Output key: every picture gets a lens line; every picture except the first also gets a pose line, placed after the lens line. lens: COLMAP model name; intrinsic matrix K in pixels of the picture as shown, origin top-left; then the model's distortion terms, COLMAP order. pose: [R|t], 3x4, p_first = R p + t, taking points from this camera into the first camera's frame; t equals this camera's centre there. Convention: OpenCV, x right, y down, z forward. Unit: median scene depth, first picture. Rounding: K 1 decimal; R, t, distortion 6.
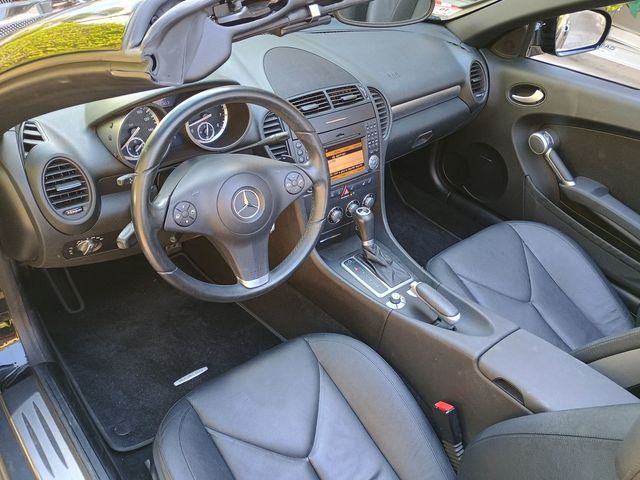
lens RADIAL K [[554.3, 0, 320.0], [0, 554.3, 240.0], [0, 0, 1]] dist [0.086167, -0.172128]
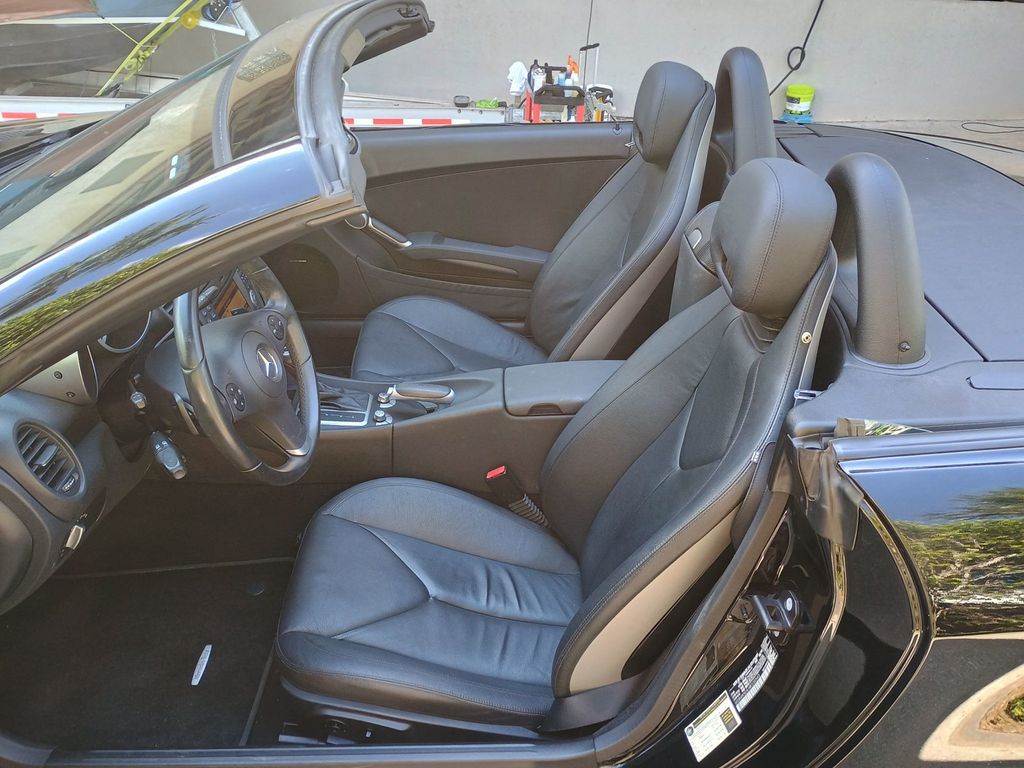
lens RADIAL K [[886.8, 0, 512.0], [0, 886.8, 384.0], [0, 0, 1]] dist [0.086167, -0.172128]
pose [[0.632166, -0.461697, 0.622256, -0.608982], [0.488249, 0.860946, 0.142774, -0.039196], [-0.601647, 0.213559, 0.769684, -0.222987]]
